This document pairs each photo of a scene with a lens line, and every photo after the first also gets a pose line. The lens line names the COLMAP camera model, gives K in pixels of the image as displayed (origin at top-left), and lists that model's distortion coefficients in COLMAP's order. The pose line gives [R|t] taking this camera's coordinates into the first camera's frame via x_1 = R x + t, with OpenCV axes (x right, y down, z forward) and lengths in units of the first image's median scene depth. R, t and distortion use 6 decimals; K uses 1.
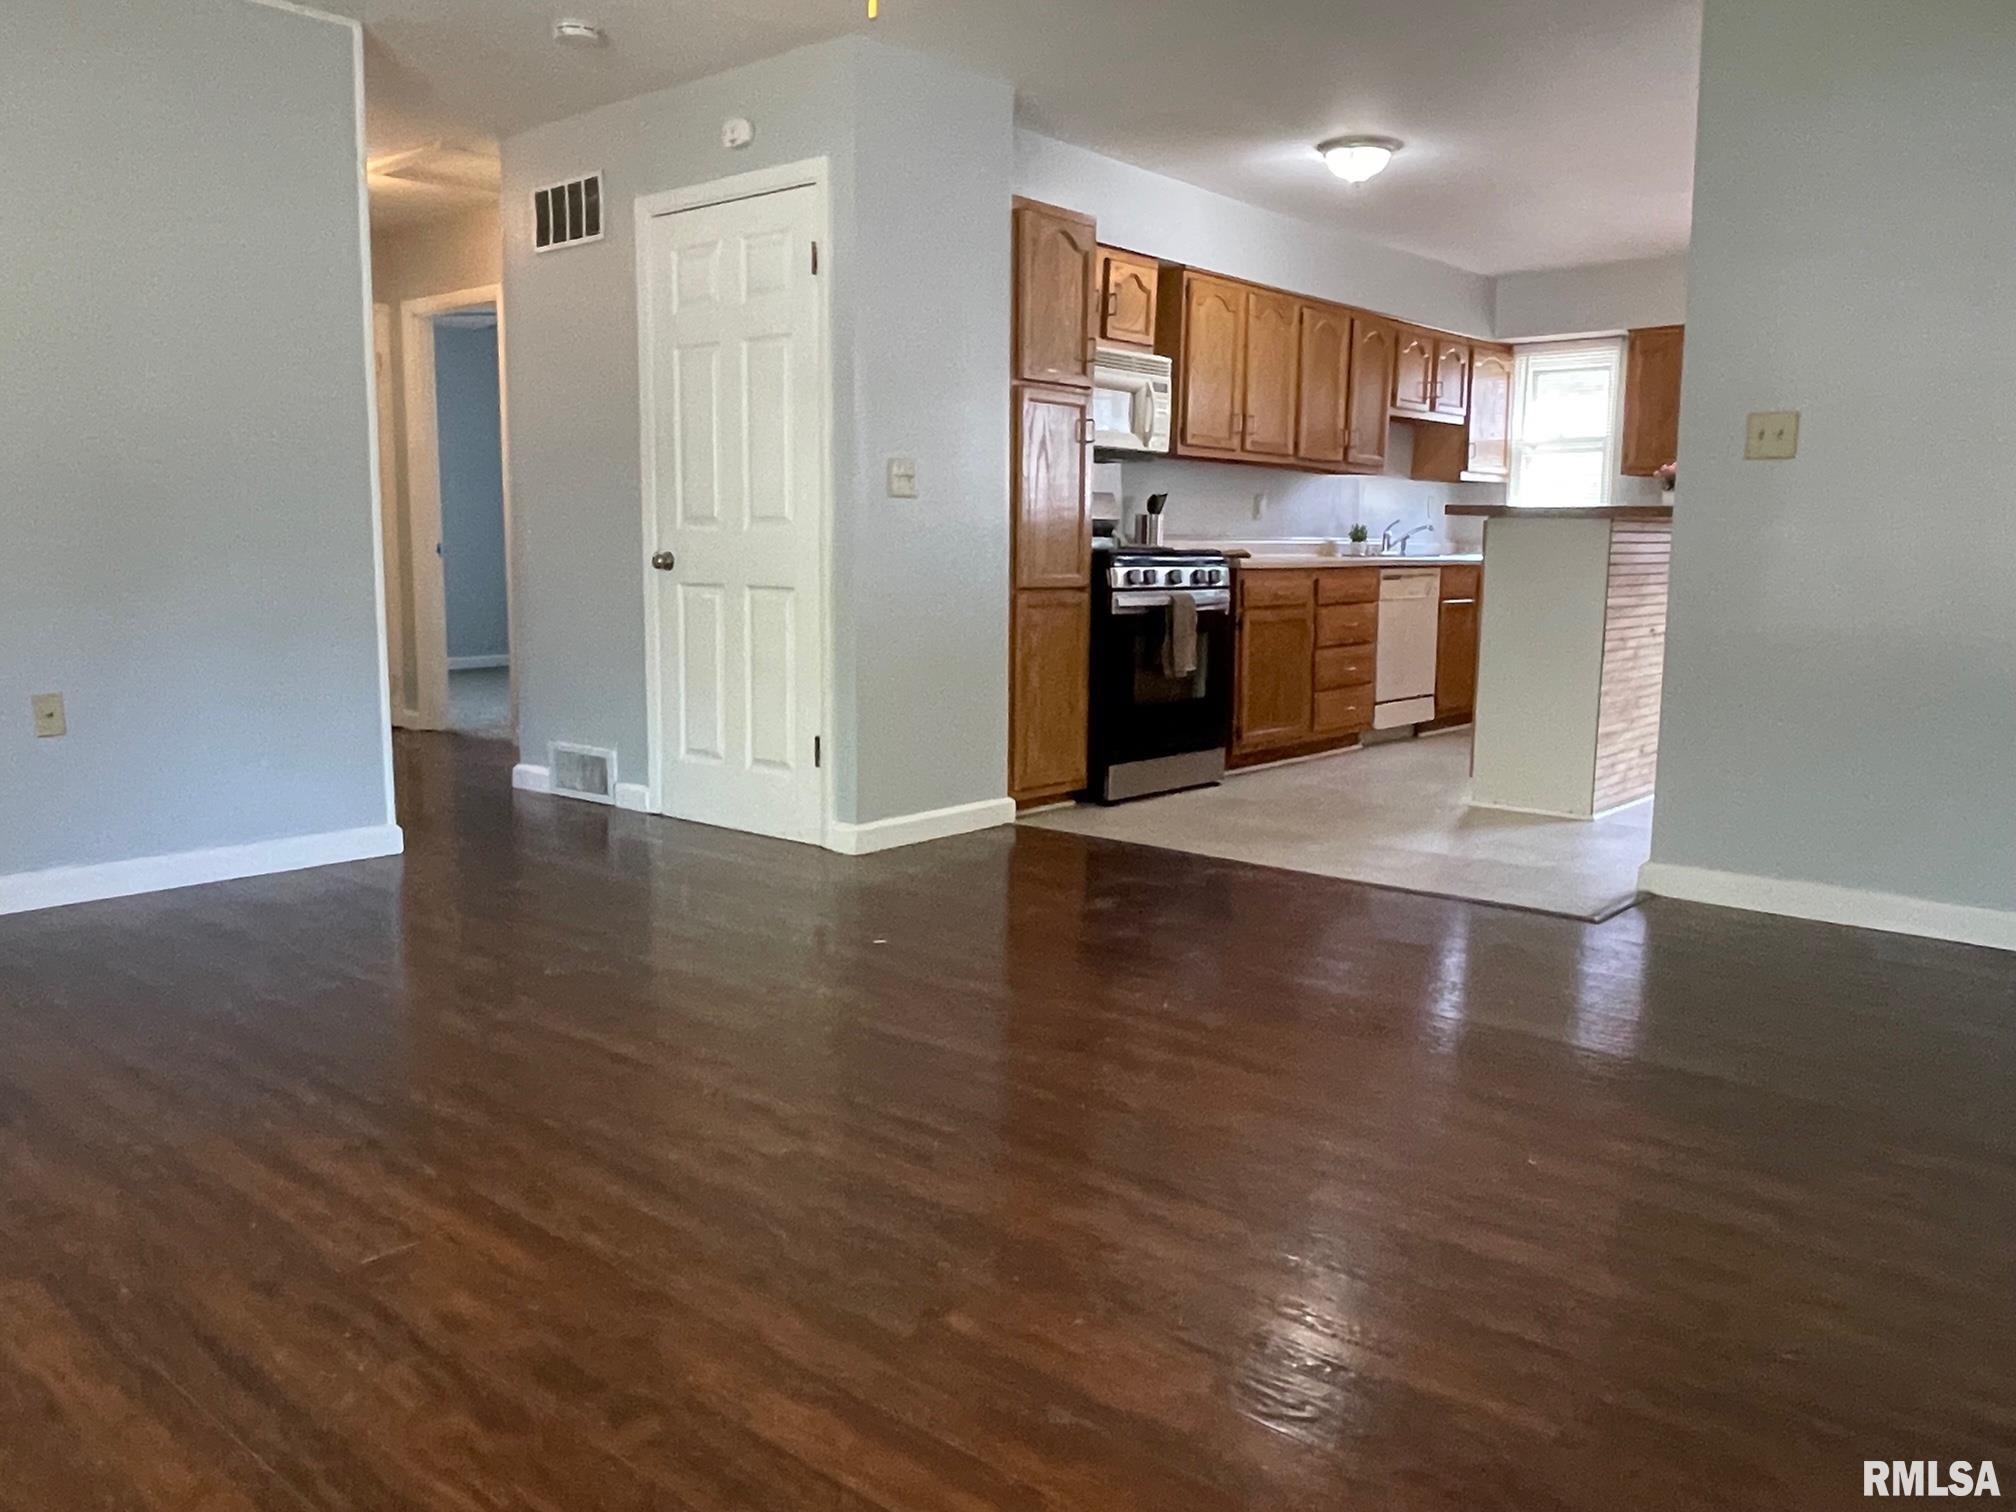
lens RADIAL K [[1540.1, 0, 1008.0], [0, 1540.1, 756.0], [0, 0, 1]] dist [-0.001573, -0.000250]
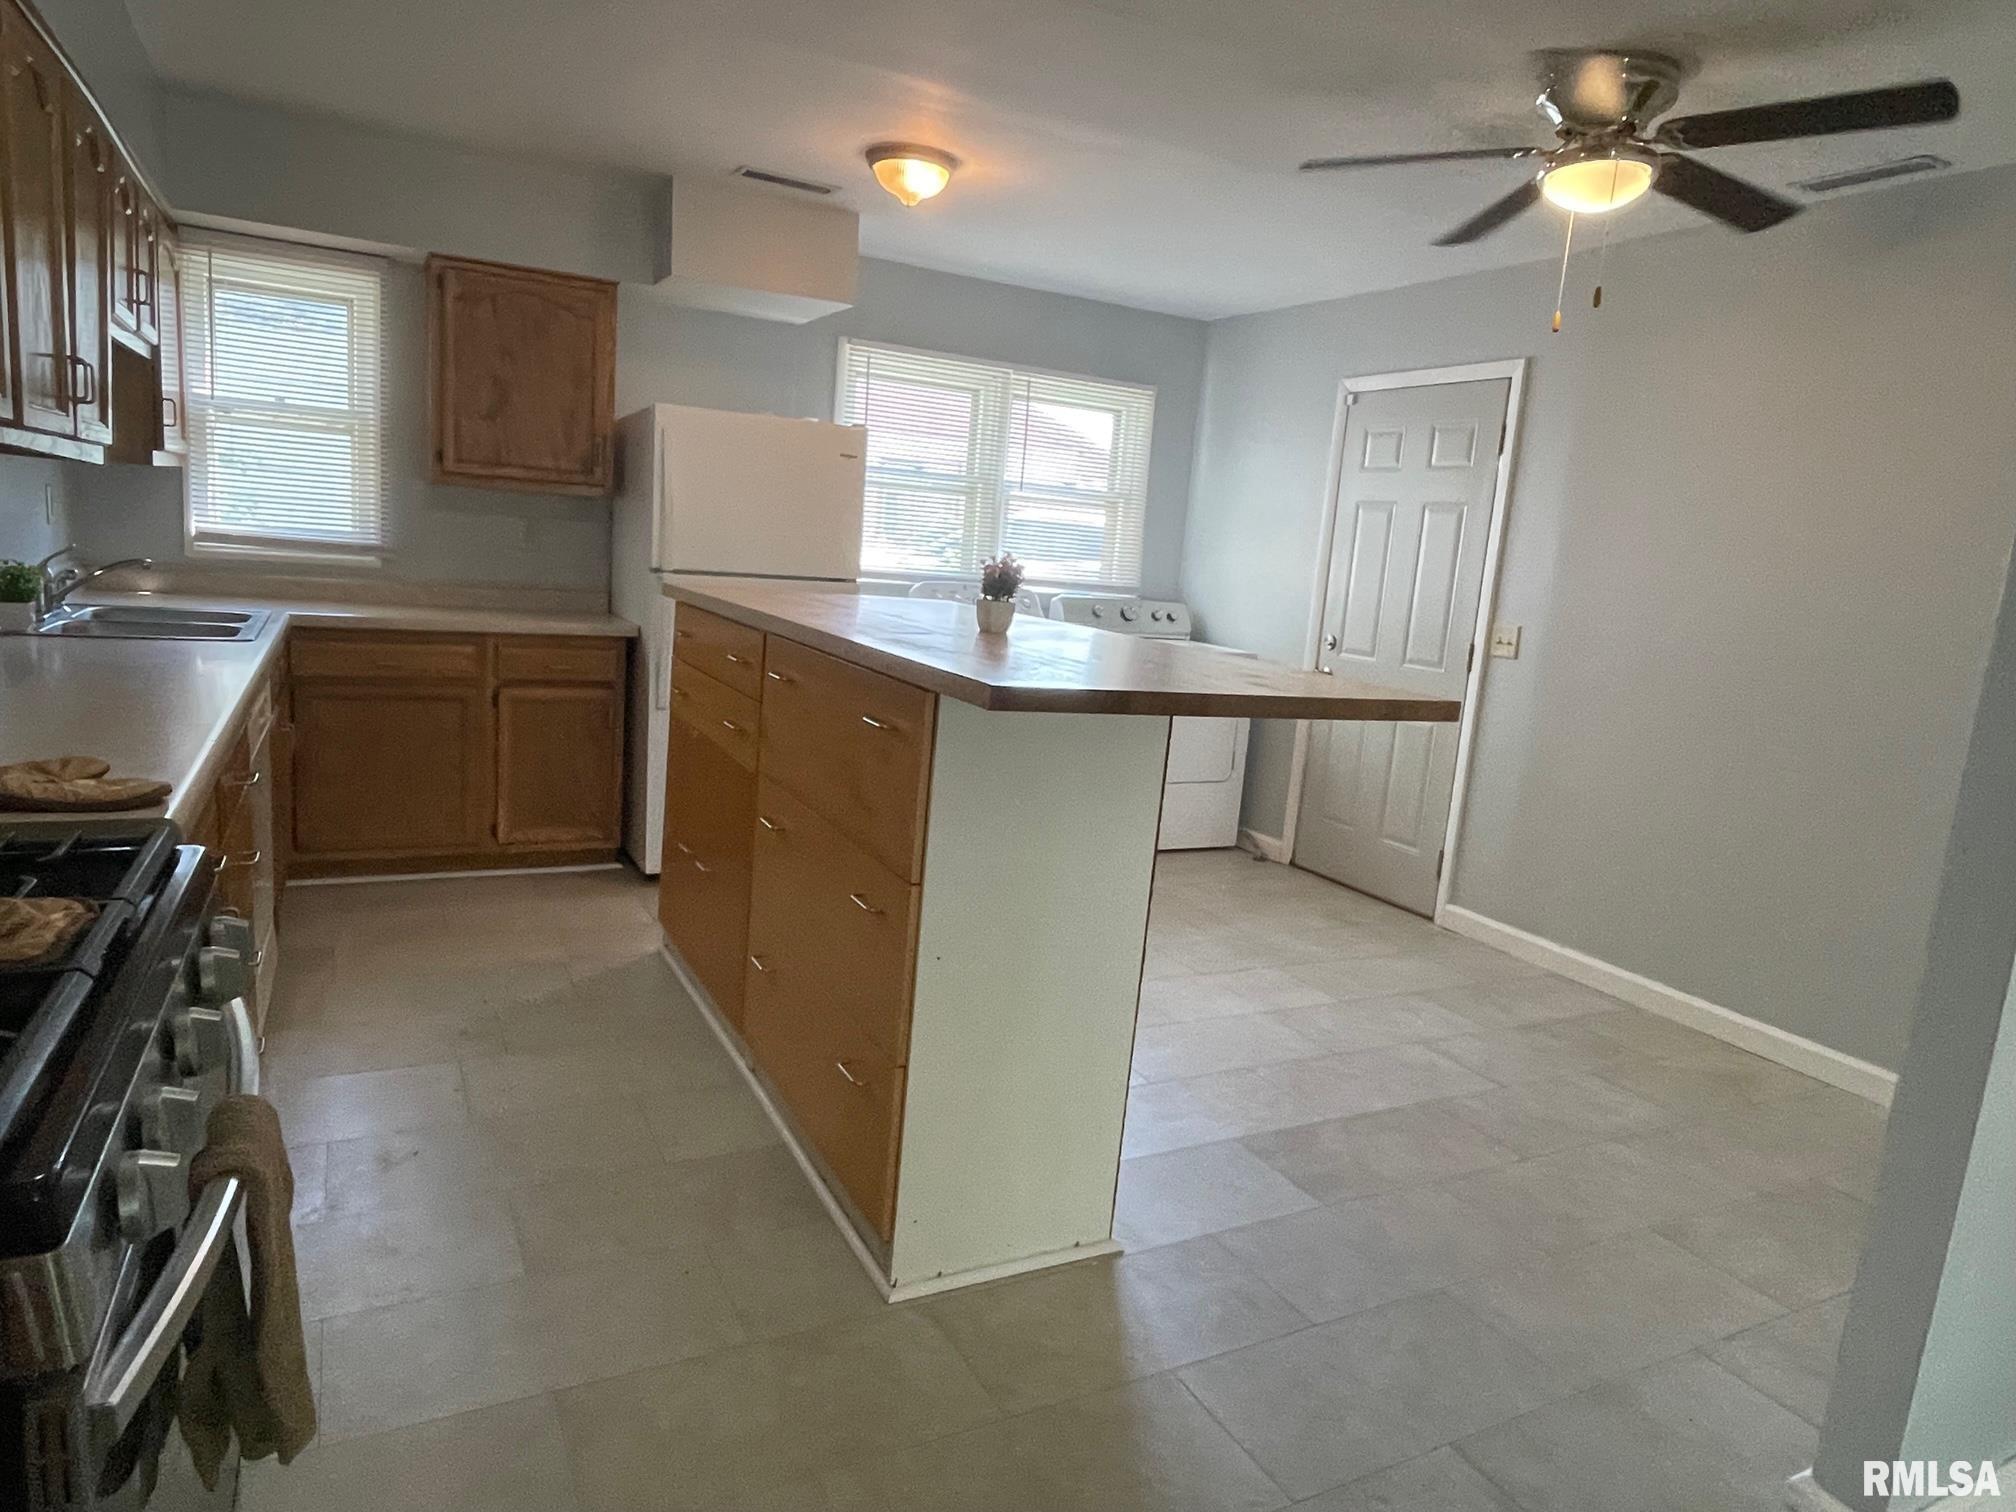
lens RADIAL K [[1220.3, 0, 1008.0], [0, 1220.3, 756.0], [0, 0, 1]] dist [-0.000369, 0.000382]
pose [[0.362434, -0.141763, 0.921165, 0.004146], [0.051436, 0.989900, 0.132104, -0.141426], [-0.930589, -0.000498, 0.366065, 0.668475]]
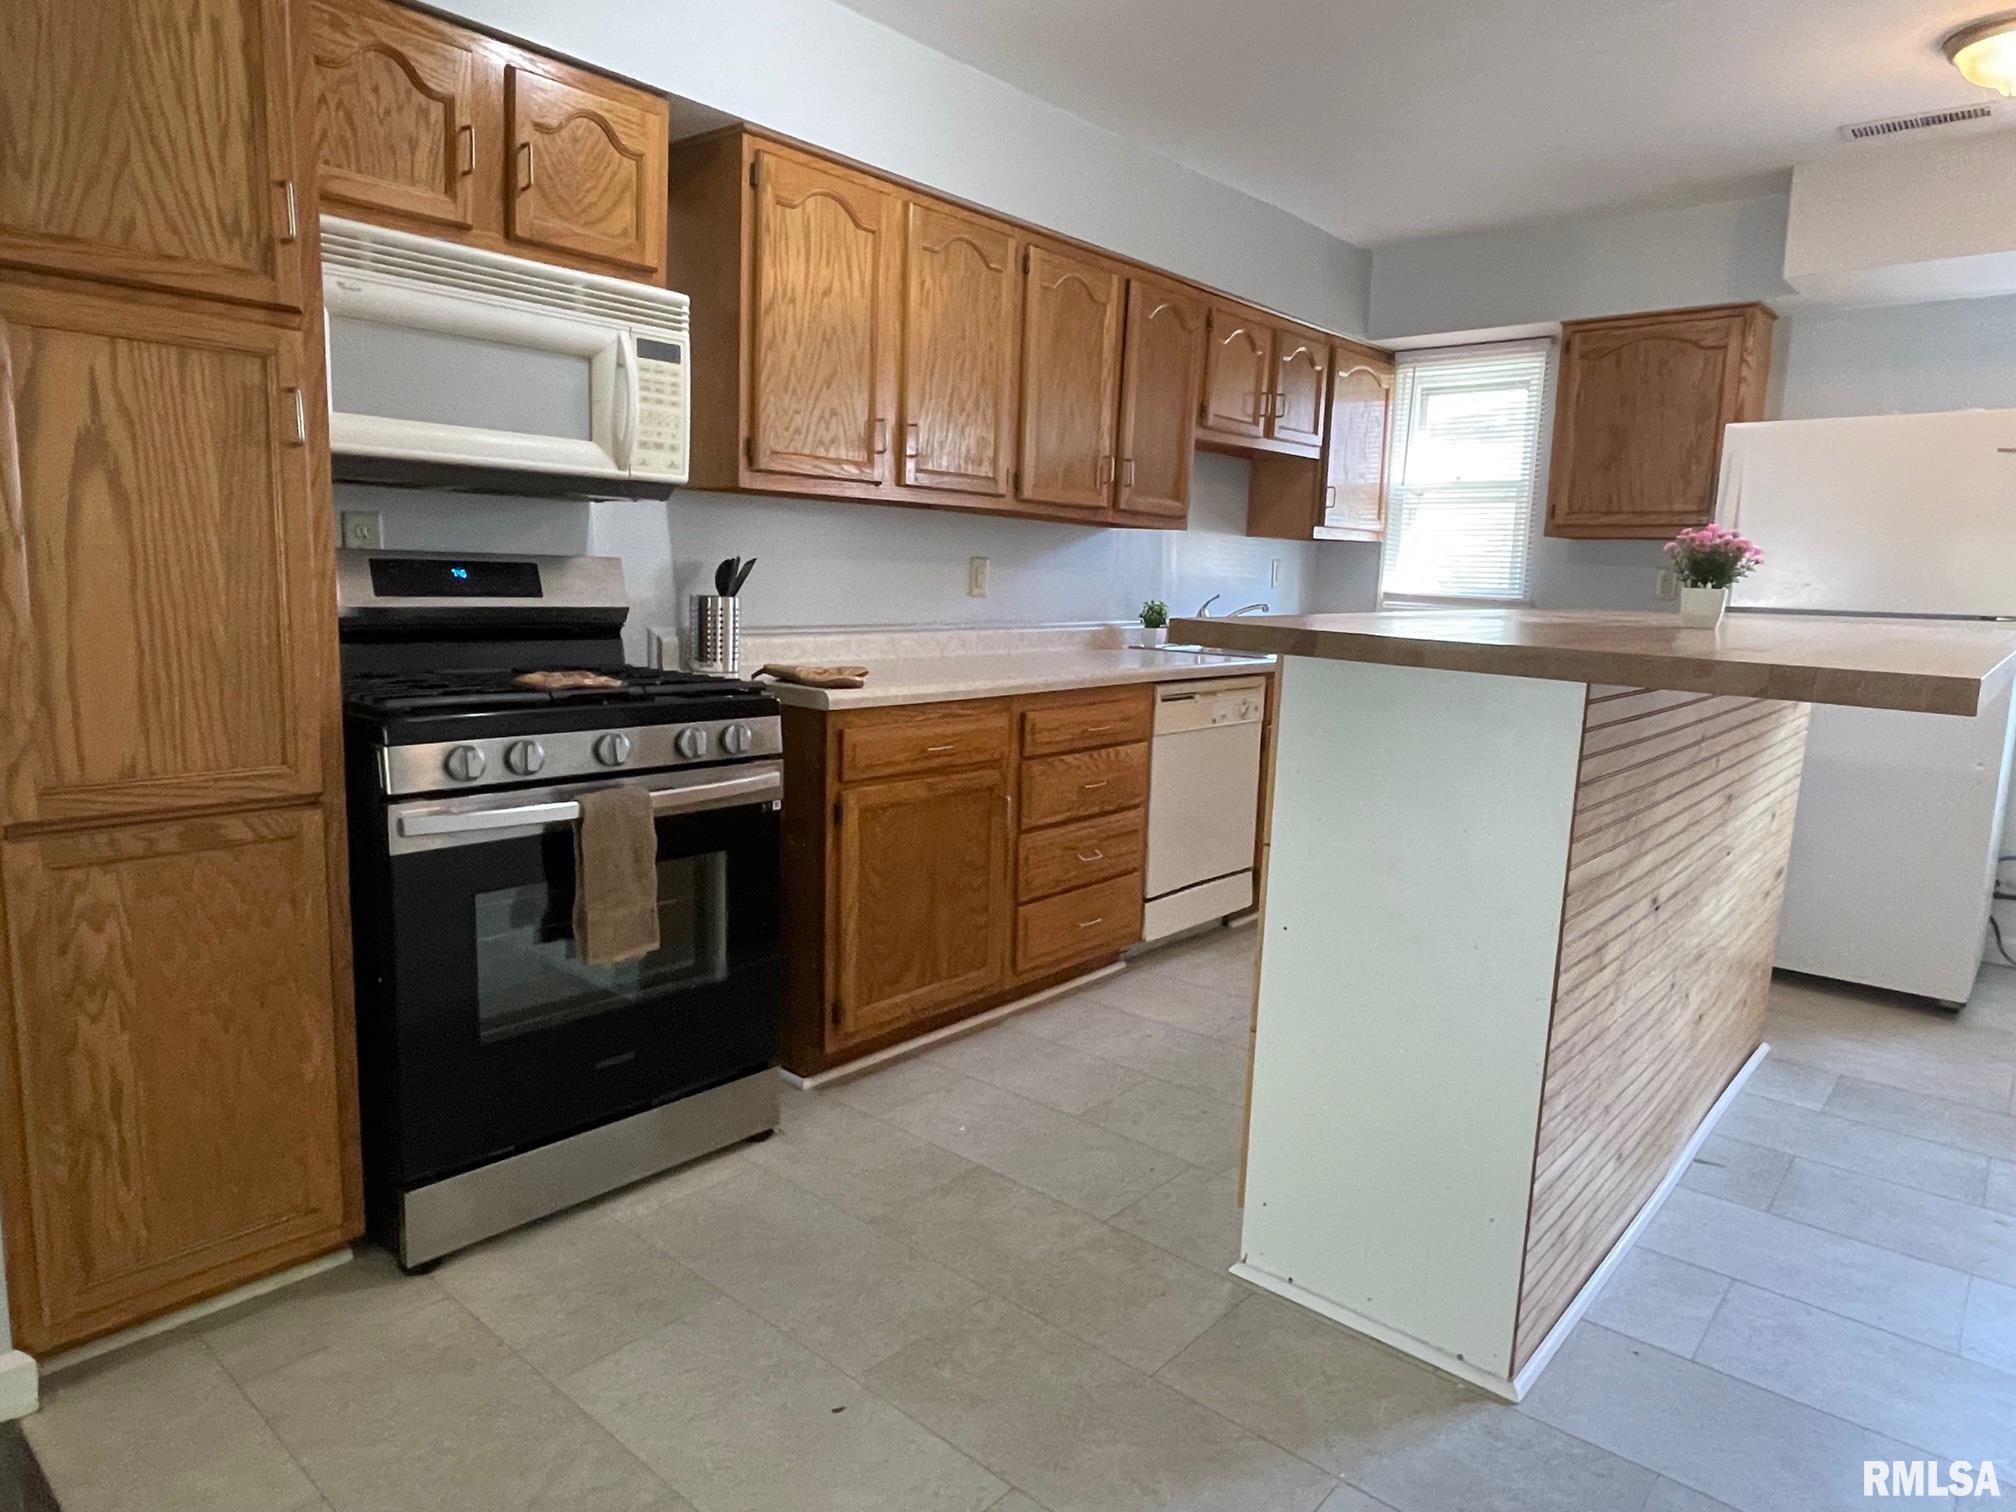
lens RADIAL K [[1220.3, 0, 1008.0], [0, 1220.3, 756.0], [0, 0, 1]] dist [-0.000369, 0.000382]
pose [[0.999734, 0.022975, -0.001833, 0.185109], [-0.022945, 0.999622, 0.015154, -0.099823], [0.002181, -0.015108, 0.999883, 0.516334]]
